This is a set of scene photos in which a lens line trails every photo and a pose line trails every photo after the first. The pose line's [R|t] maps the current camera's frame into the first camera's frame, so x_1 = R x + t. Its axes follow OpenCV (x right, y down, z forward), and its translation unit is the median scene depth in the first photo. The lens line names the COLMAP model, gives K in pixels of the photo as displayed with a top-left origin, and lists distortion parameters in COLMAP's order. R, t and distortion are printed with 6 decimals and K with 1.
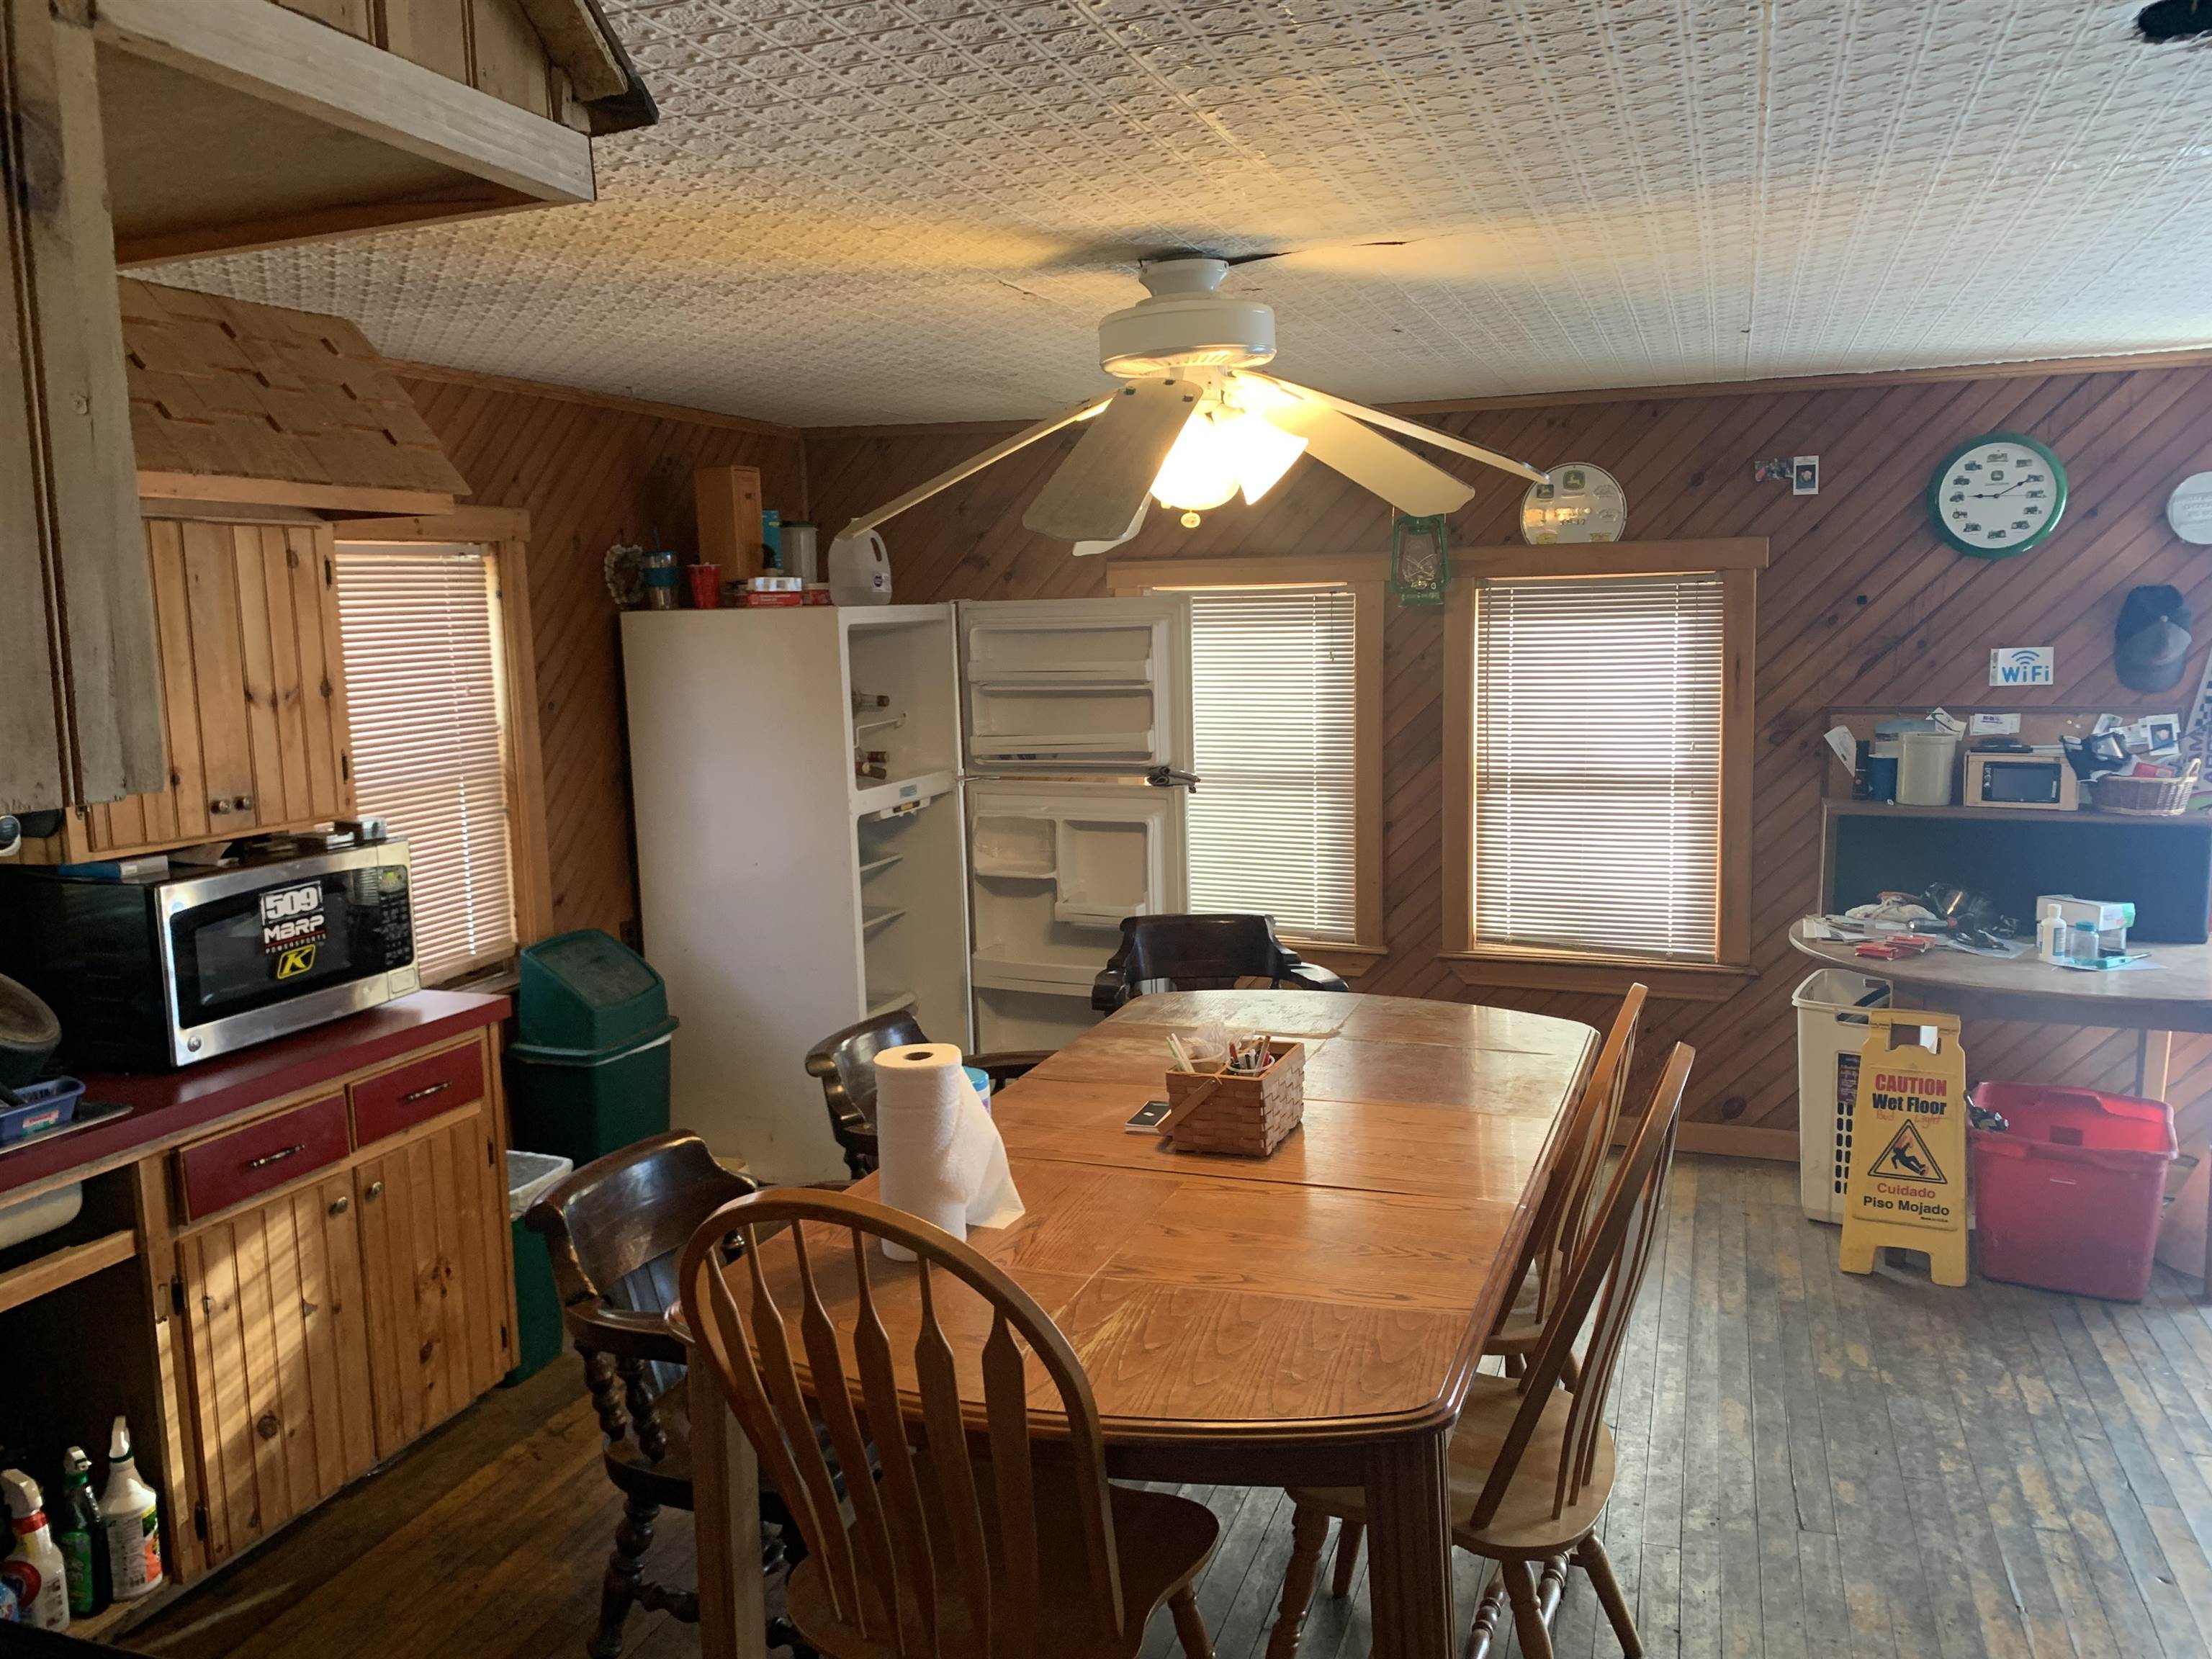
lens RADIAL K [[1664.0, 0, 1093.7], [0, 1664.0, 824.2], [0, 0, 1]] dist [0.067174, -0.008308]
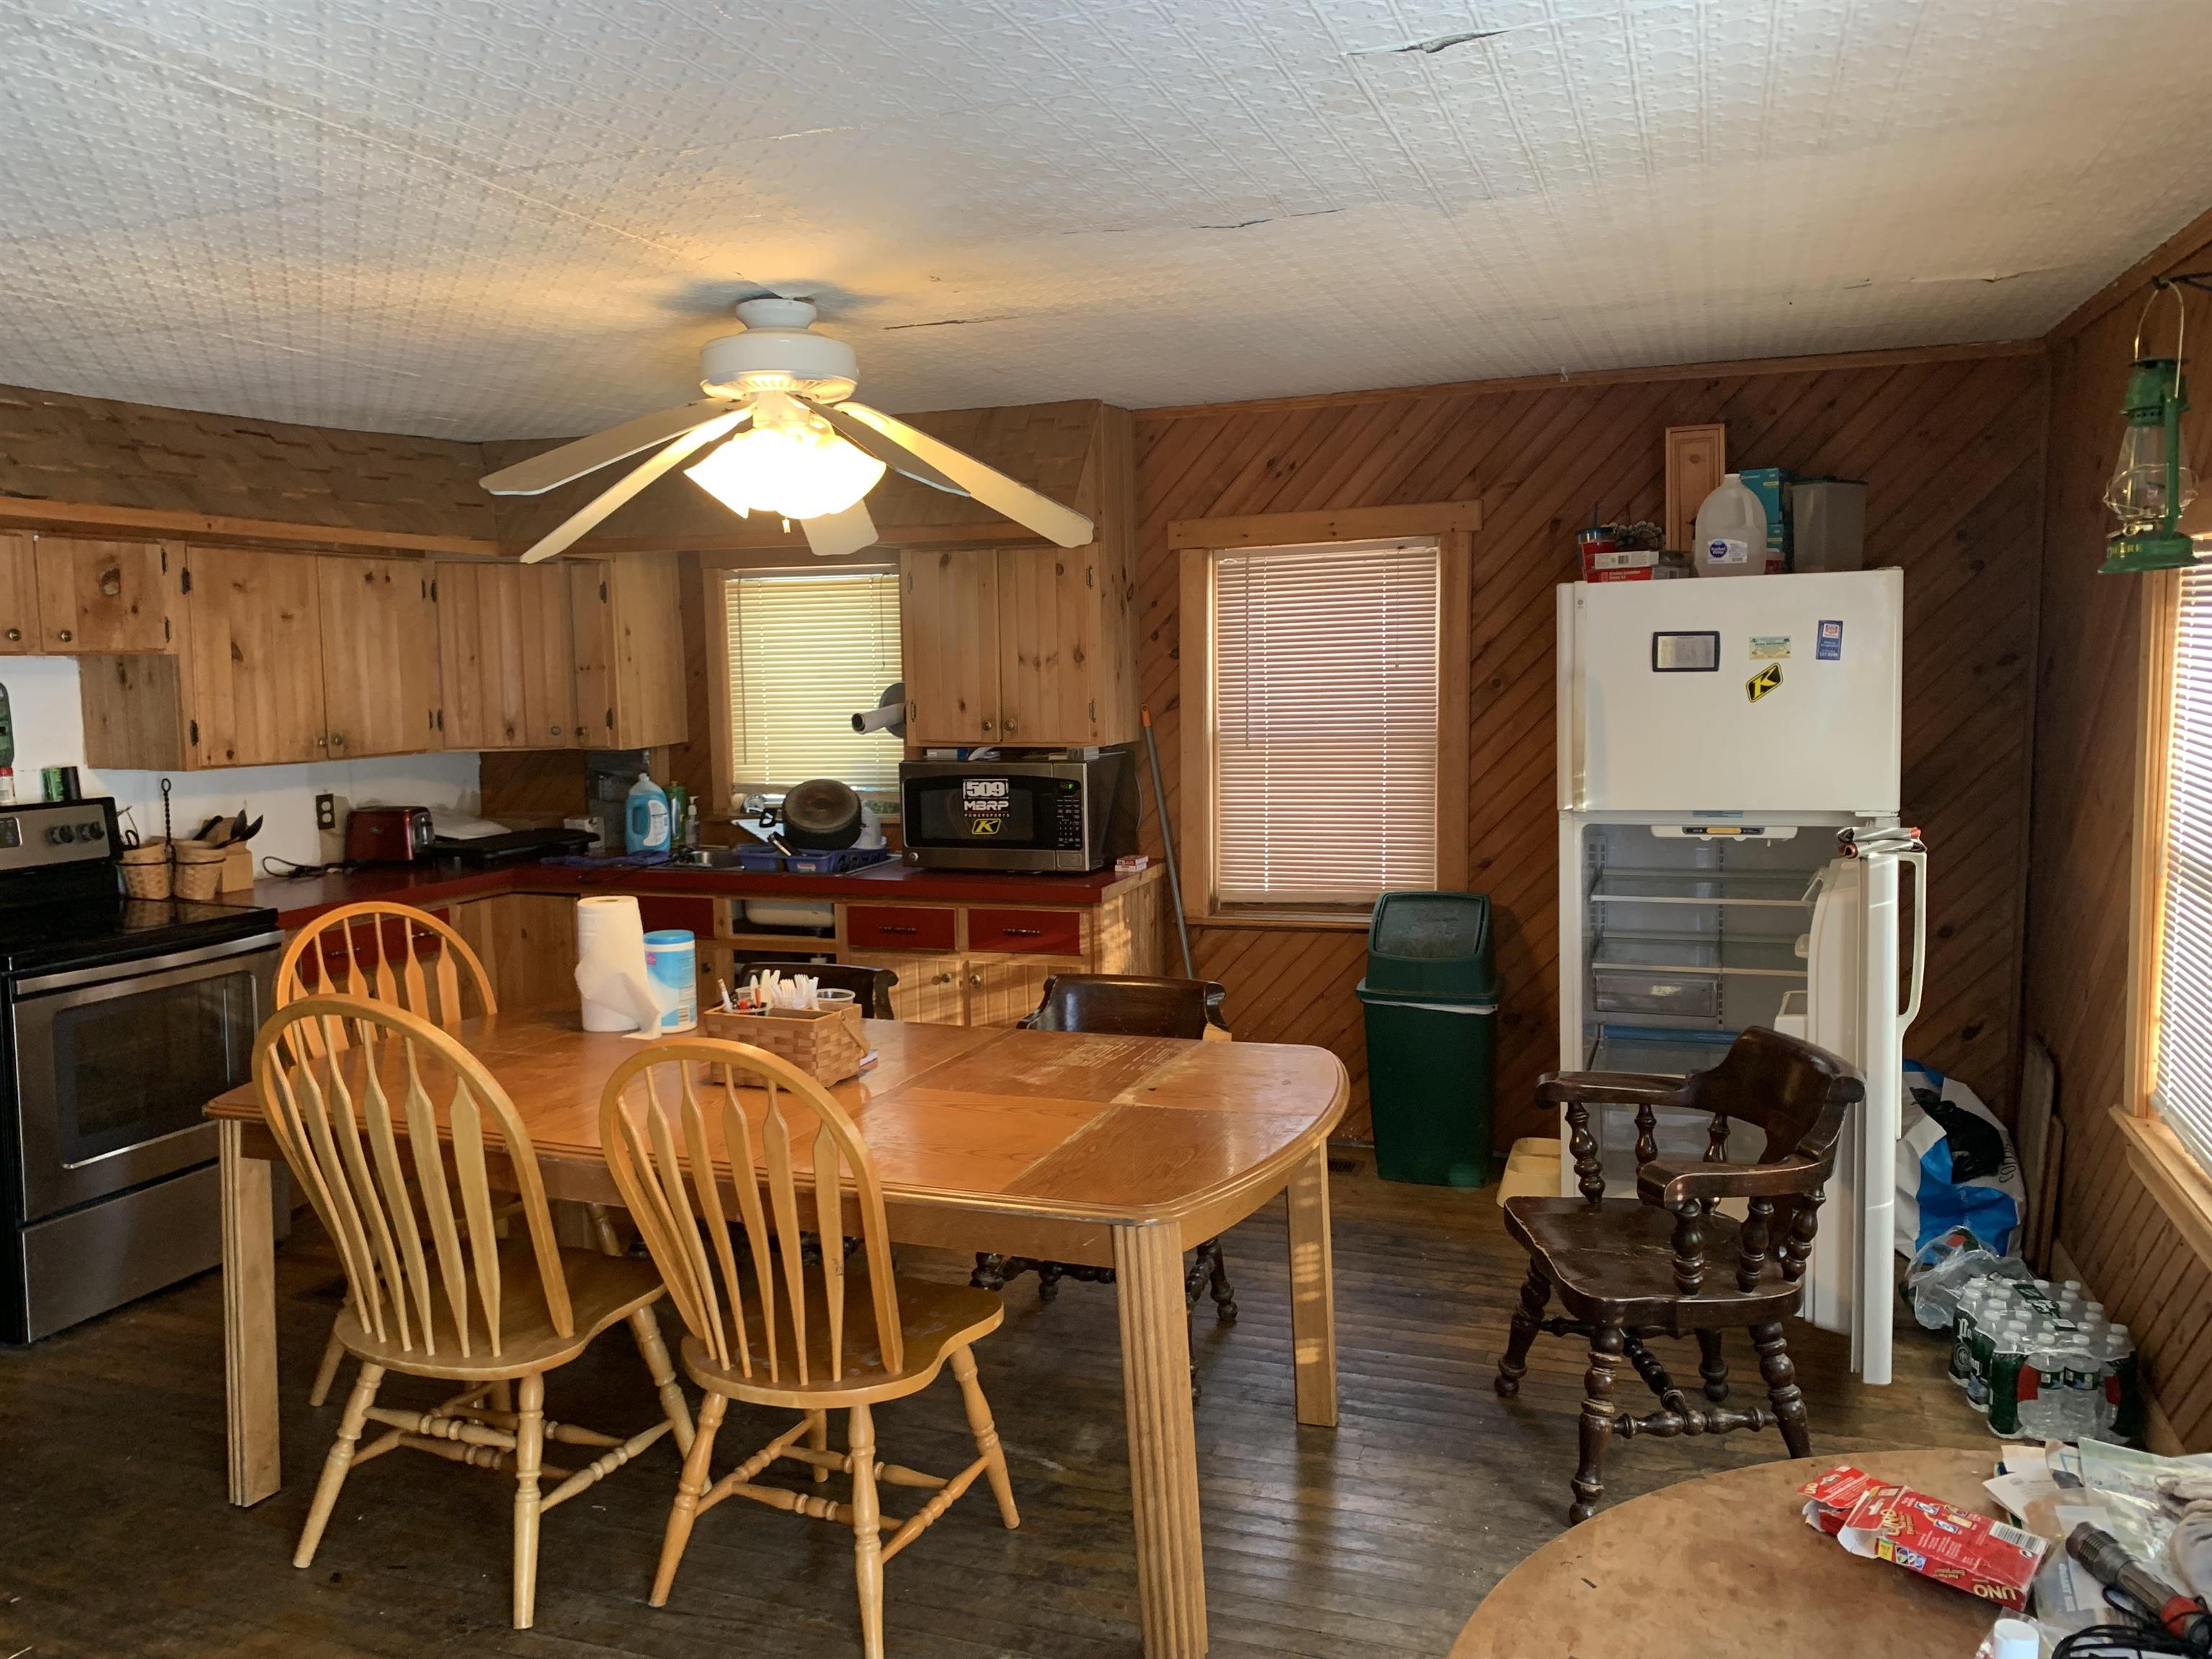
lens RADIAL K [[1664.0, 0, 1093.7], [0, 1664.0, 824.2], [0, 0, 1]] dist [0.067174, -0.008308]
pose [[0.000527, 0.114282, -0.993448, 1.066679], [-0.116102, 0.986737, 0.113448, -0.108377], [0.993237, 0.115281, 0.013789, 1.070230]]
